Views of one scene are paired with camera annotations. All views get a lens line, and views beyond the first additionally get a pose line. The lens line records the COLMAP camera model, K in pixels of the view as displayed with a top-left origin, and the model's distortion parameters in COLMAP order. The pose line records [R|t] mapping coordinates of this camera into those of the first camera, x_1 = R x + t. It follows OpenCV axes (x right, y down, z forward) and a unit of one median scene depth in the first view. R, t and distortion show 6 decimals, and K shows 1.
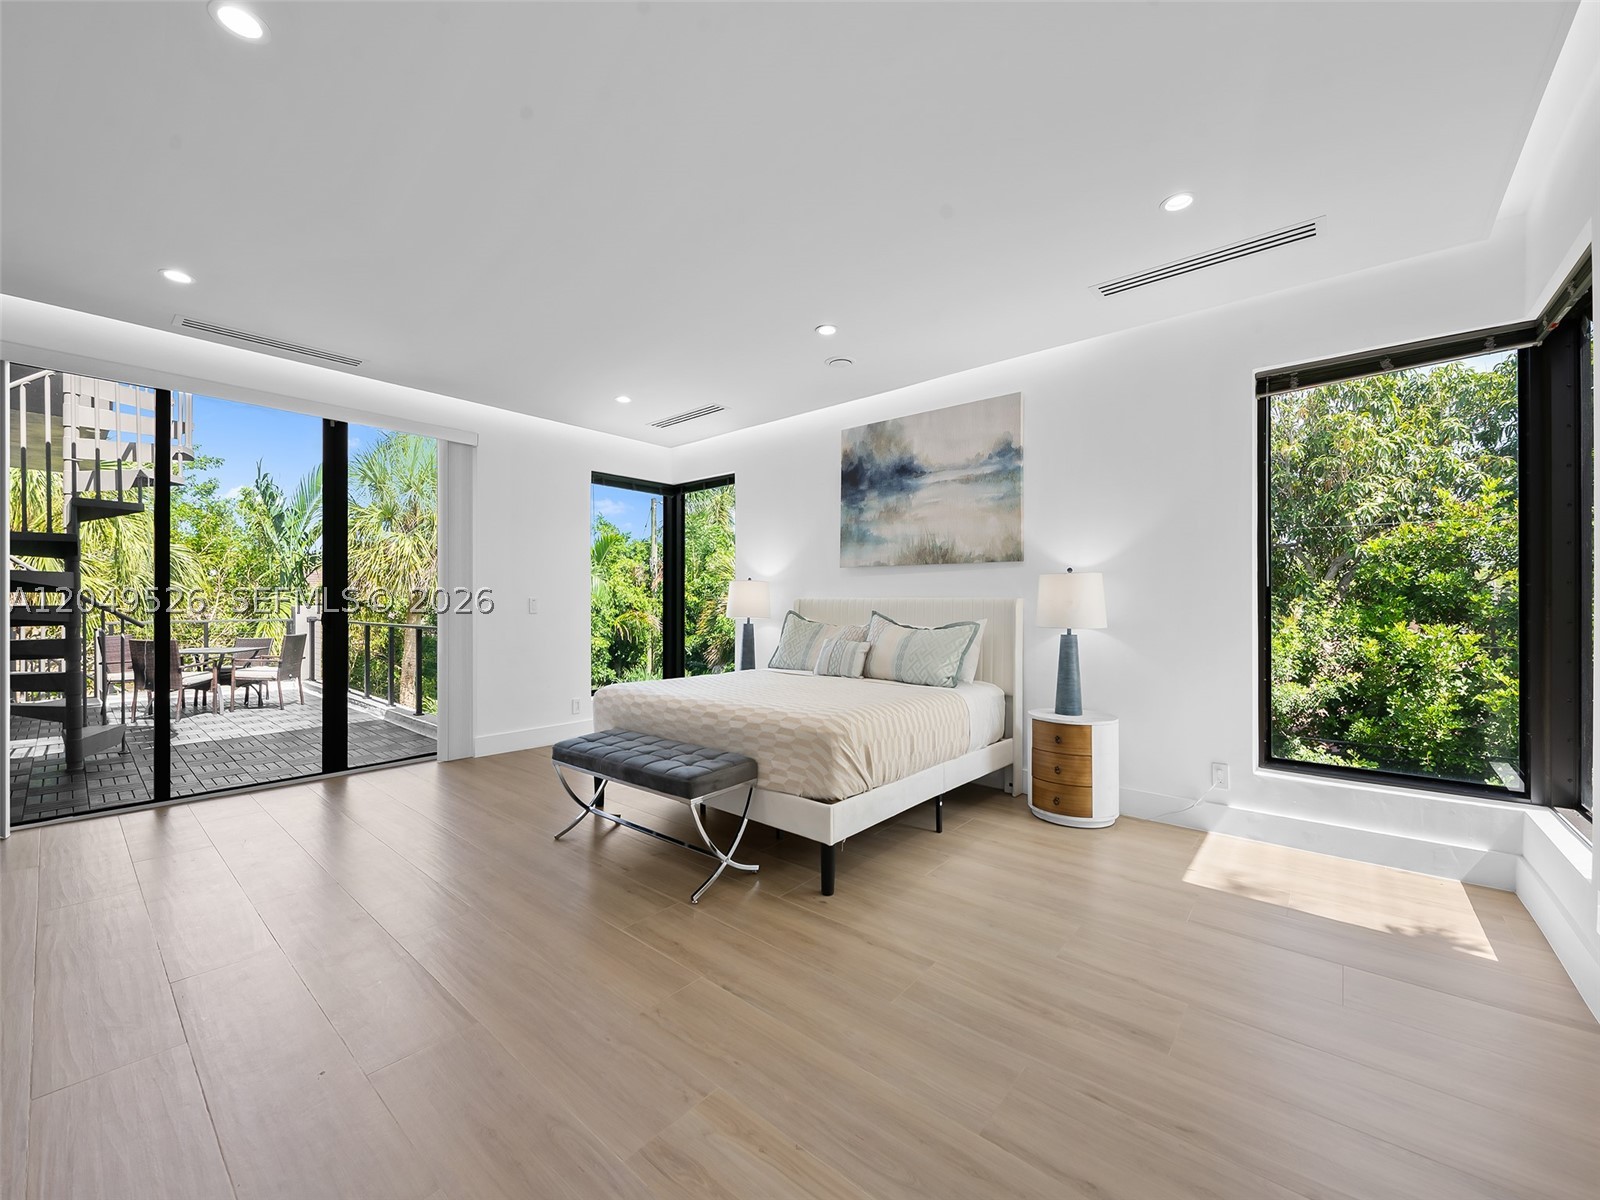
lens RADIAL K [[643.1, 0, 800.1], [0, 643.1, 599.8], [0, 0, 1]] dist [0.001191, -0.000411]
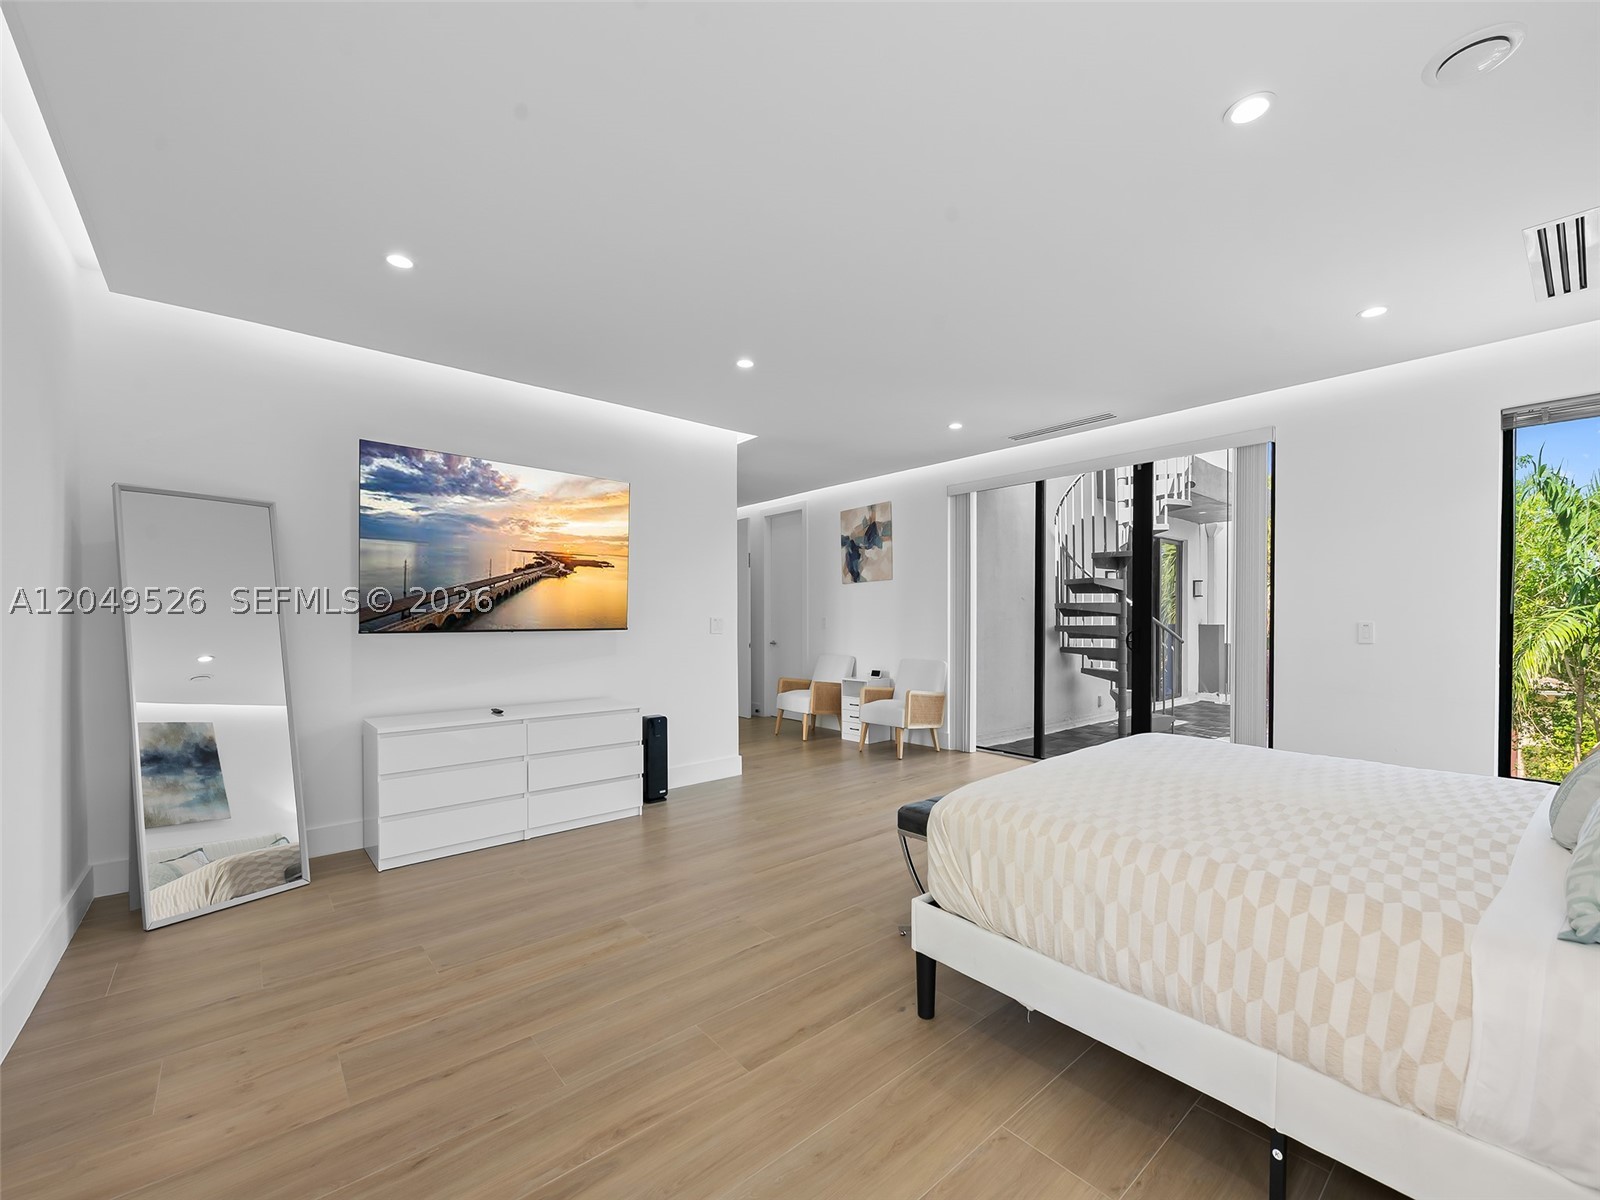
lens RADIAL K [[643.1, 0, 778.9], [0, 643.1, 615.5], [0, 0, 1]] dist [0.001191, -0.000411]
pose [[-0.166672, -0.001287, -0.986012, 0.493487], [-0.000275, 0.999999, -0.001259, -0.011906], [0.986012, 0.000061, -0.166672, 0.566830]]
